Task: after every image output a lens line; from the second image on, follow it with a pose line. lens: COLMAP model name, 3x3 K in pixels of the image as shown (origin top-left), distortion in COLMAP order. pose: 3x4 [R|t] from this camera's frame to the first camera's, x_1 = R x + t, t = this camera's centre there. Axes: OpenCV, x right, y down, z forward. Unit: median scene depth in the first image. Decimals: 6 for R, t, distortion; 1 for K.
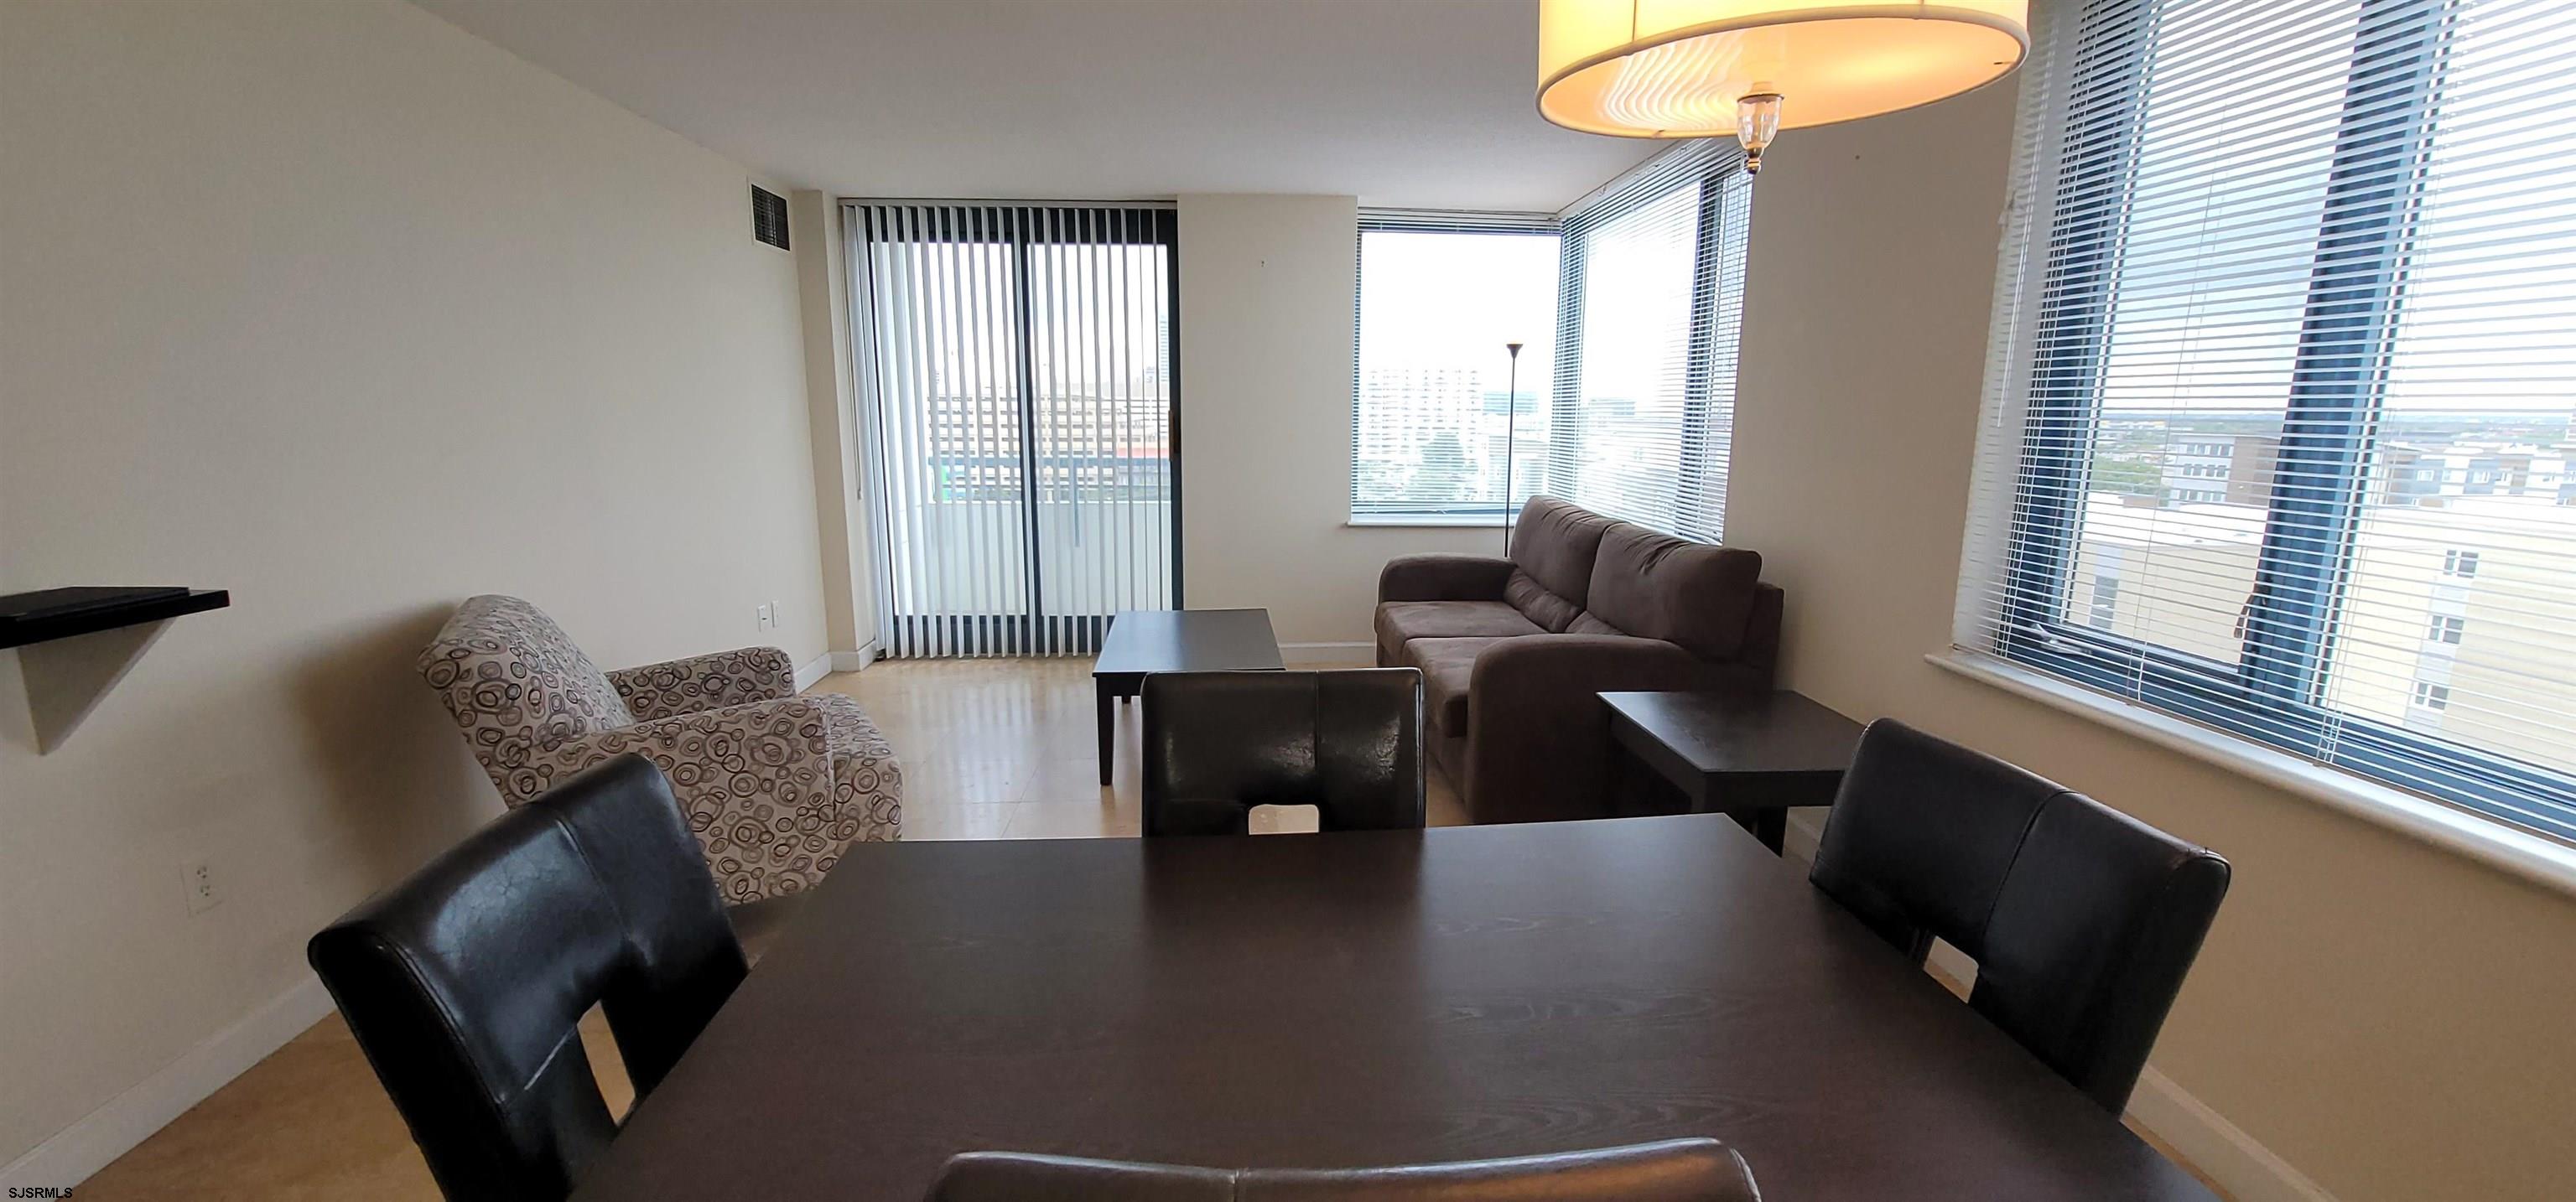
lens RADIAL K [[1054.2, 0, 1273.2], [0, 1054.2, 616.7], [0, 0, 1]] dist [-0.002003, 0.002221]
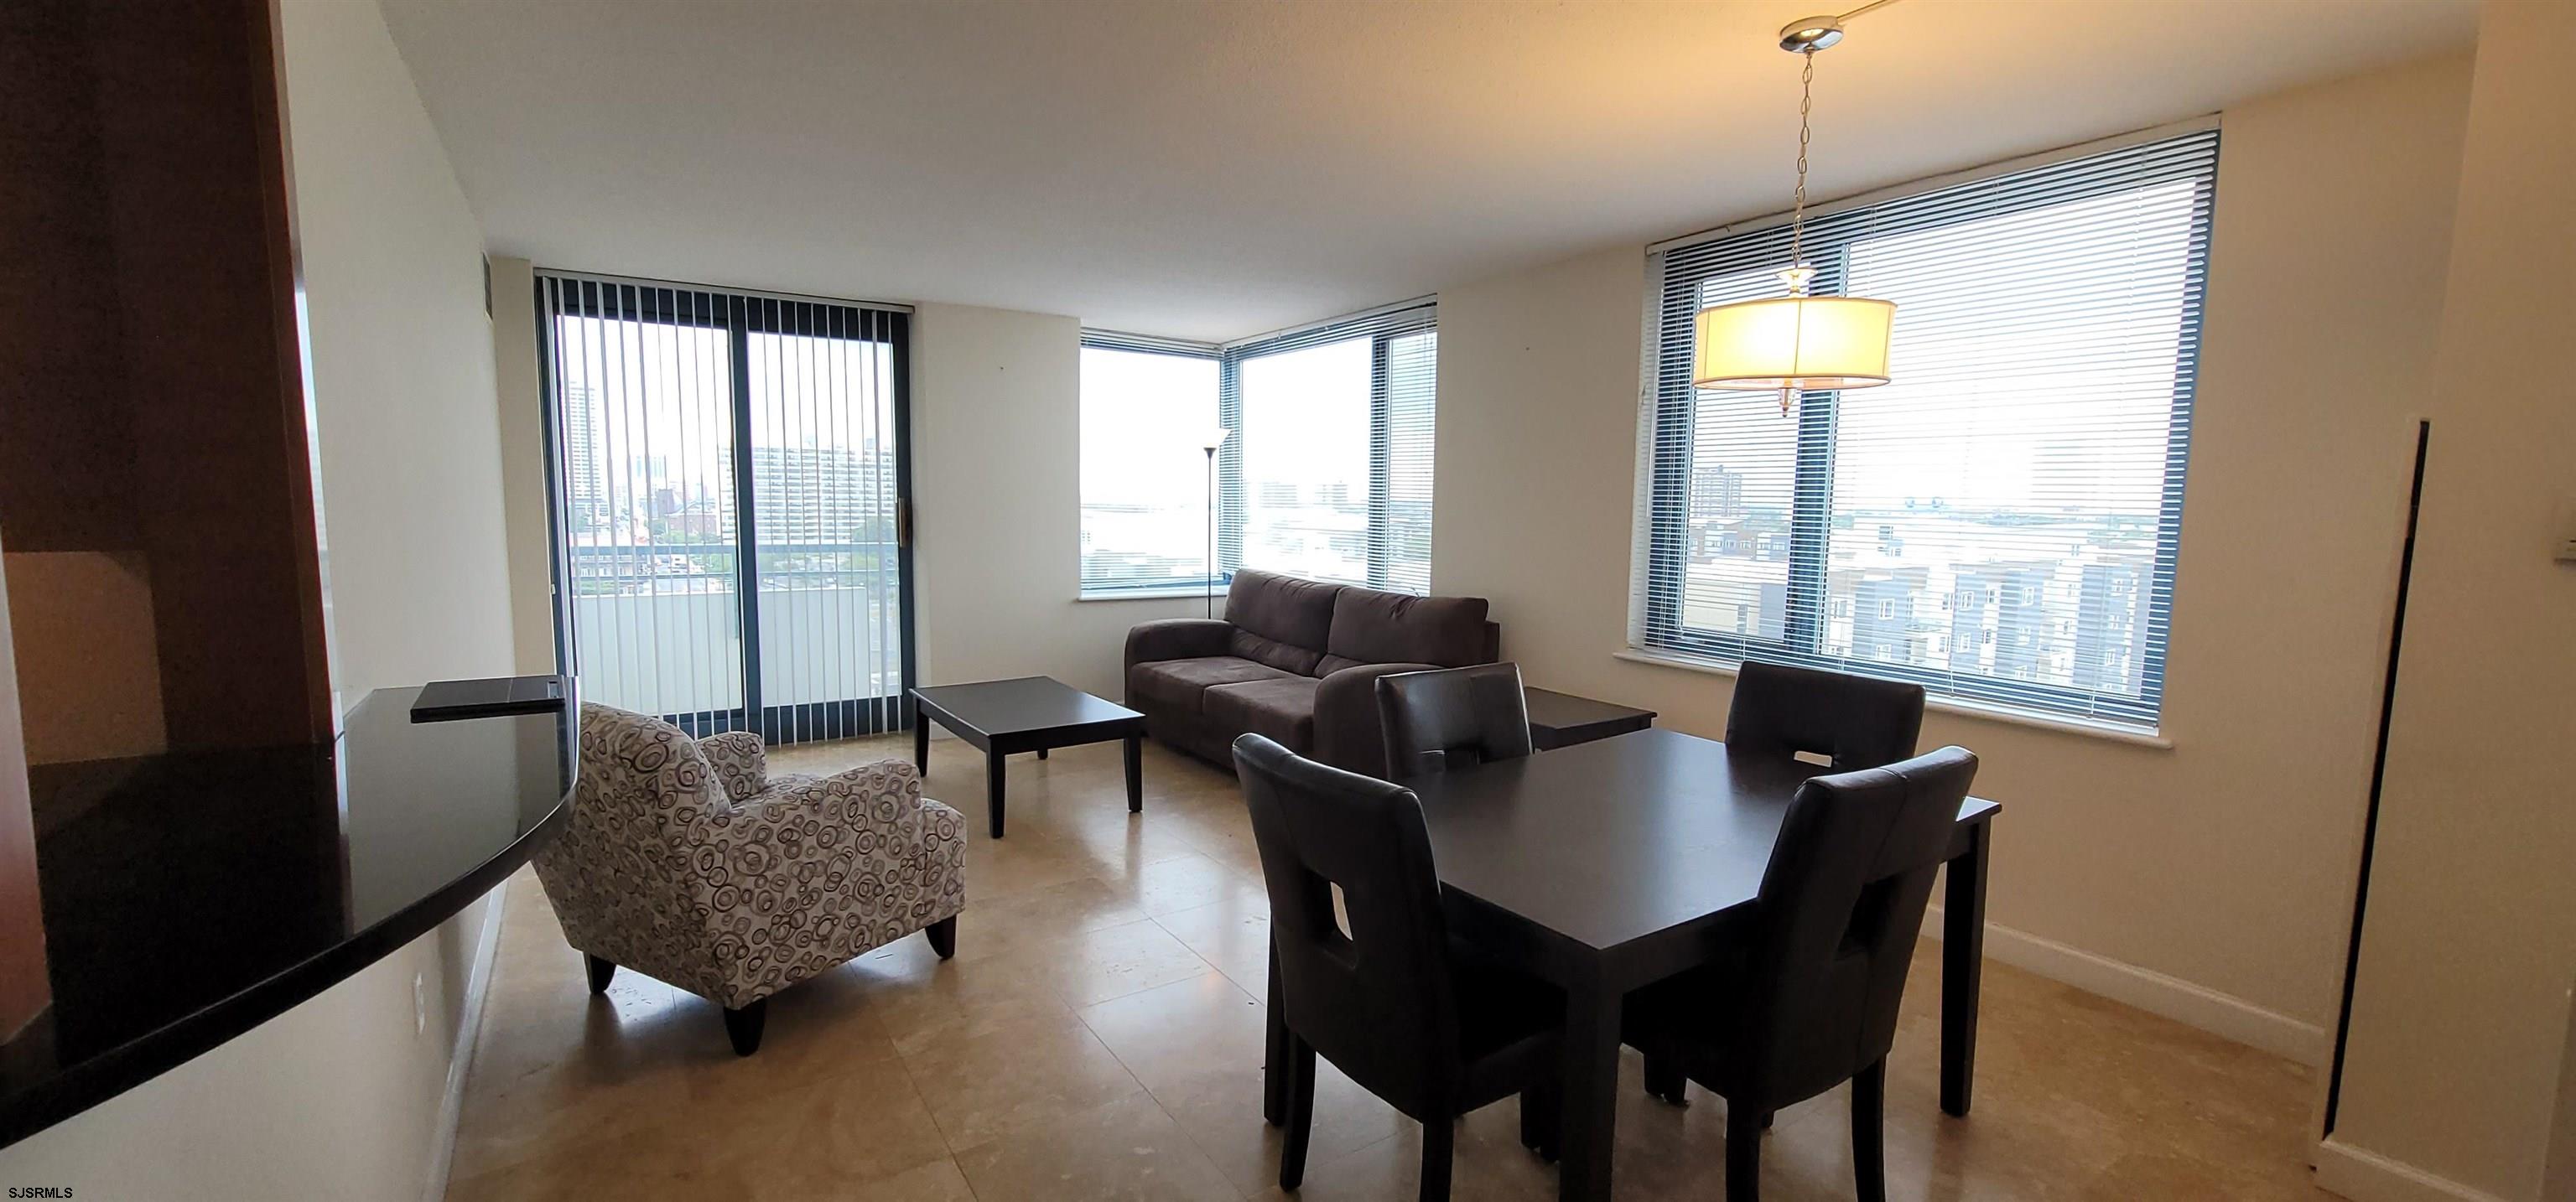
lens RADIAL K [[1054.2, 0, 1290.2], [0, 1054.2, 605.8], [0, 0, 1]] dist [-0.002003, 0.002221]
pose [[0.864785, -0.043395, 0.500264, -0.308112], [0.086281, 0.994283, -0.062903, 0.010186], [-0.494674, 0.097561, 0.863585, -0.087867]]
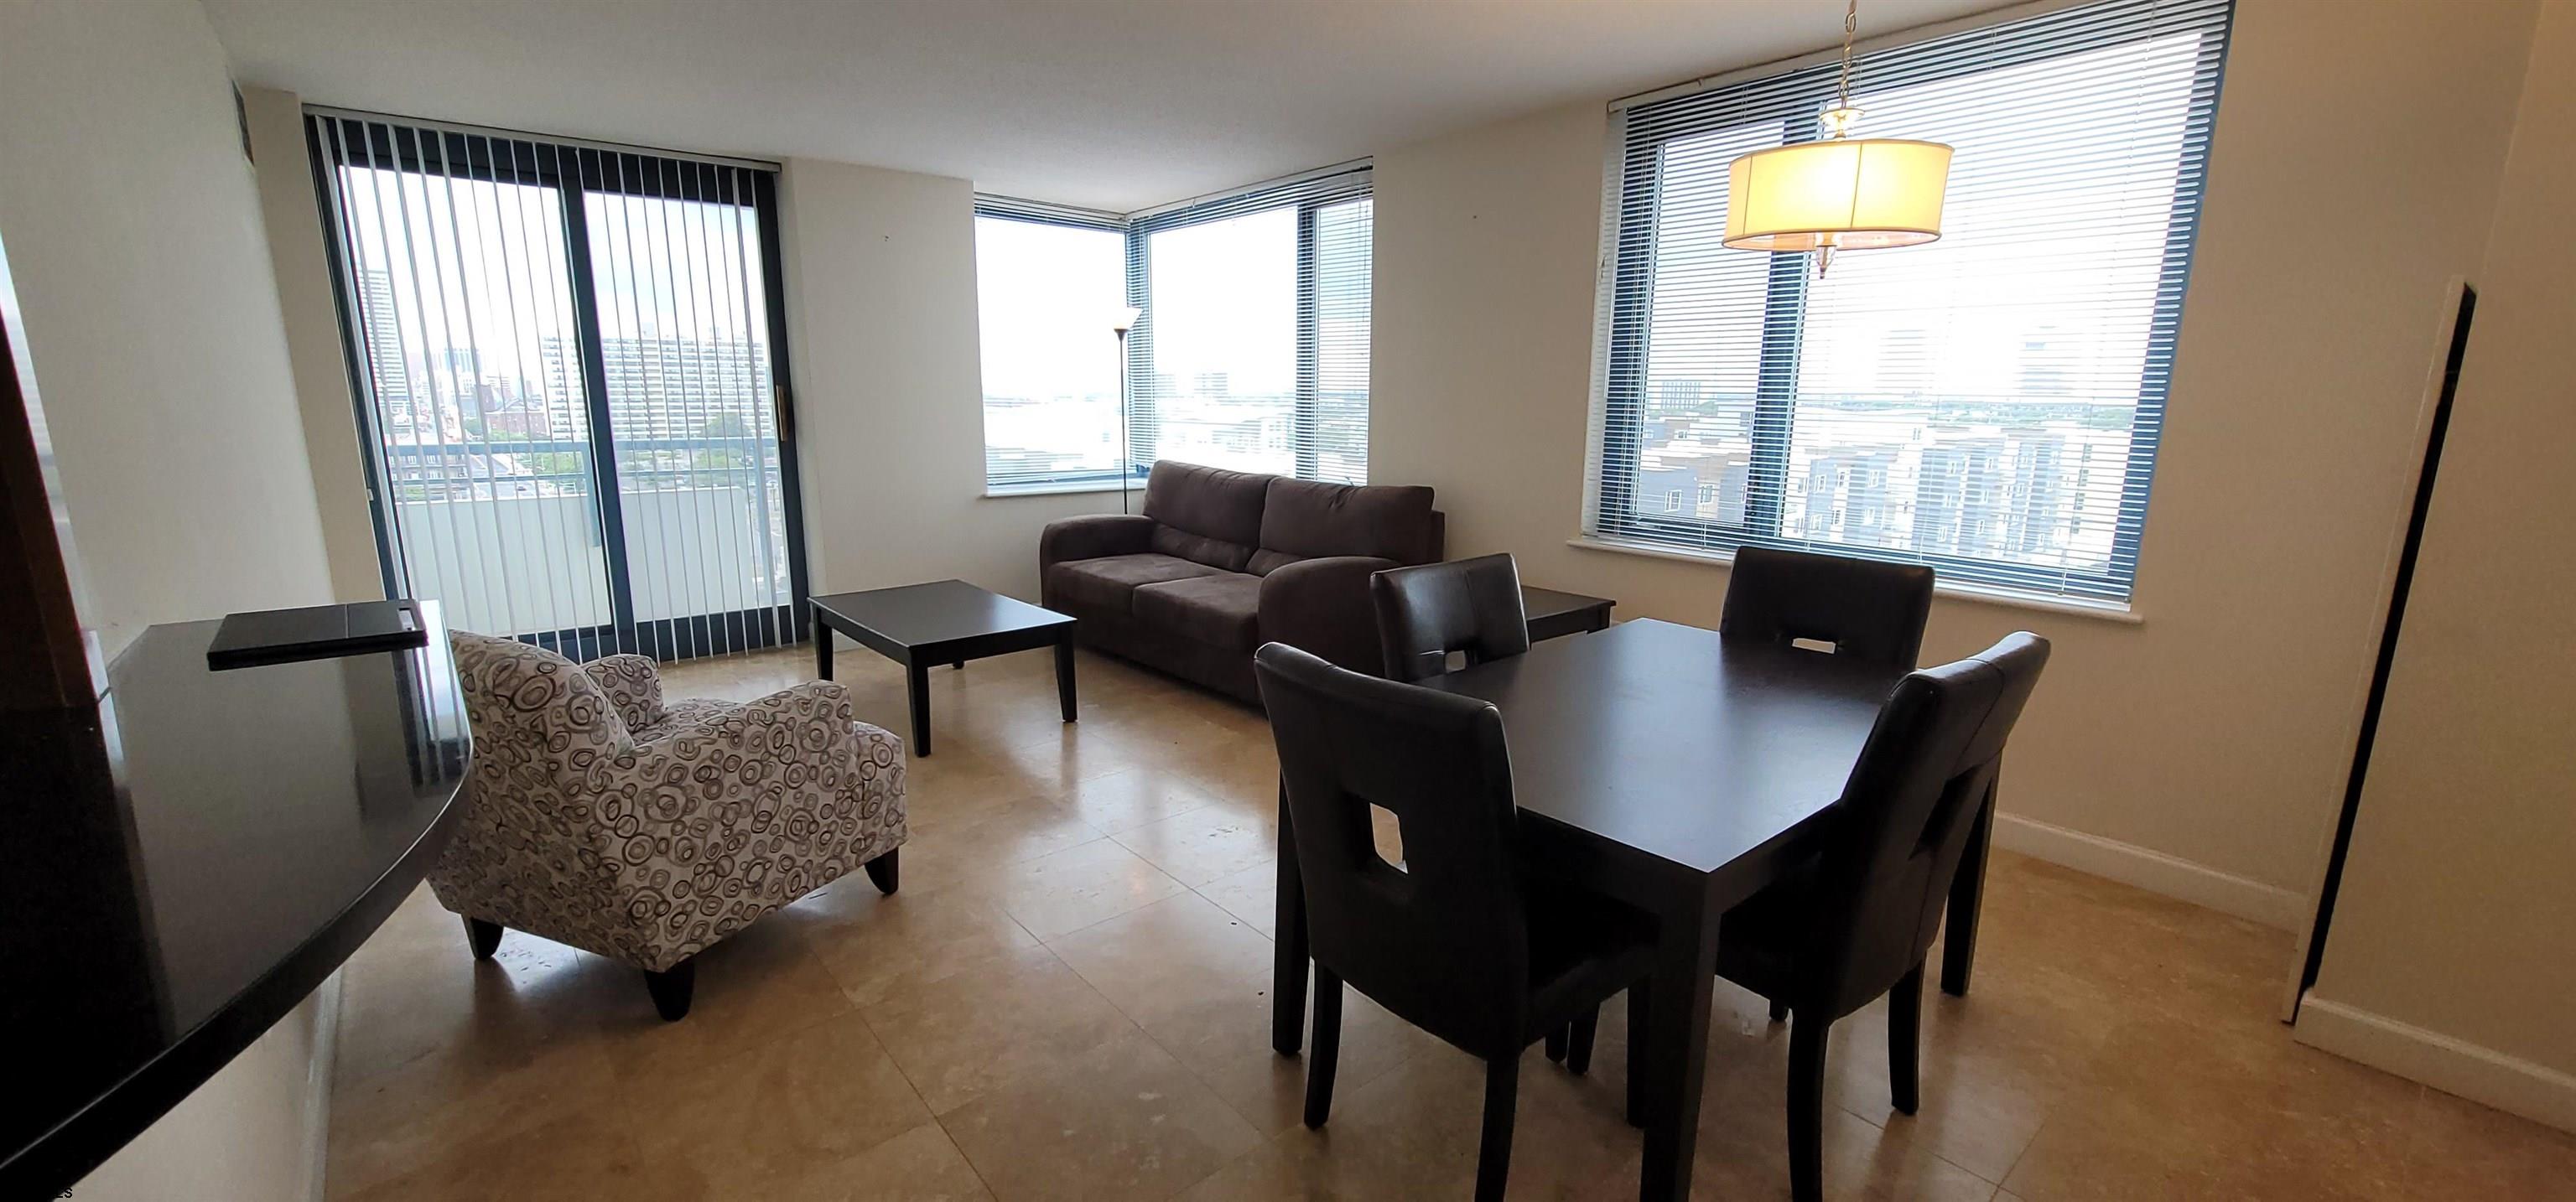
lens RADIAL K [[1054.2, 0, 1289.6], [0, 1054.2, 607.5], [0, 0, 1]] dist [-0.002003, 0.002221]
pose [[0.803883, -0.118913, 0.582779, -0.319529], [0.110877, 0.992596, 0.049592, 0.004287], [-0.584361, 0.024751, 0.811116, -0.023348]]
